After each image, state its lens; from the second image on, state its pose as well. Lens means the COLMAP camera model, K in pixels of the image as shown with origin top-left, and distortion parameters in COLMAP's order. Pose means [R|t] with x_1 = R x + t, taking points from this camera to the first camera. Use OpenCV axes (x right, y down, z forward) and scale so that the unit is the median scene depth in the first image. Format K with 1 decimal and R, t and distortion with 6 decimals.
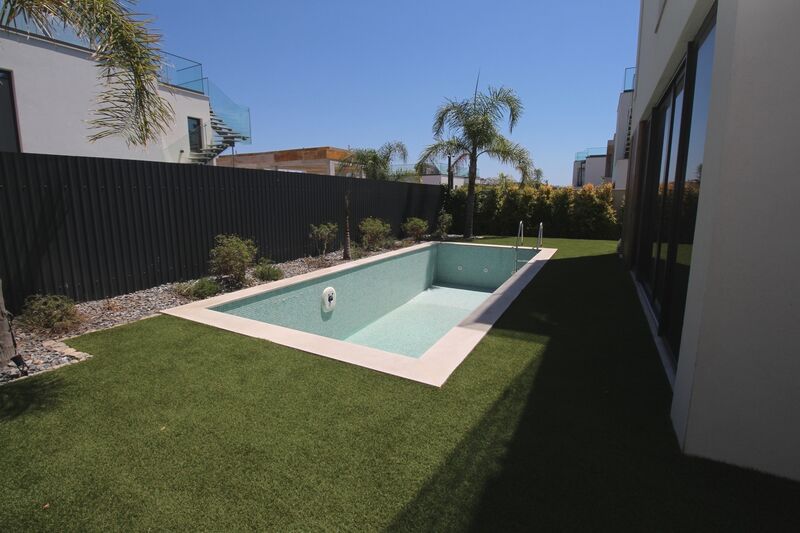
lens RADIAL K [[368.3, 0, 401.6], [0, 368.3, 260.6], [0, 0, 1]] dist [-0.008572, -0.009350]
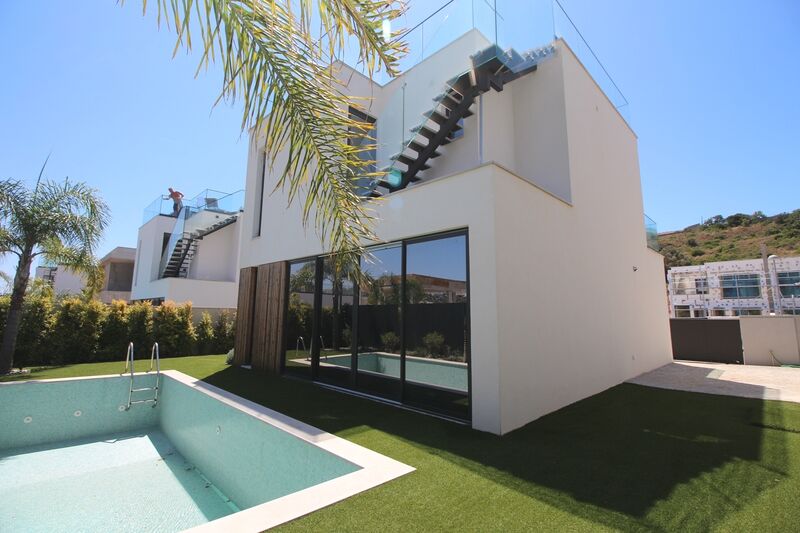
lens RADIAL K [[368.3, 0, 399.2], [0, 368.3, 253.4], [0, 0, 1]] dist [-0.008572, -0.009350]
pose [[0.271696, 0.166849, 0.947809, -0.320483], [0.149544, 0.965574, -0.212844, -0.031225], [-0.950693, 0.199568, 0.237391, 0.153580]]
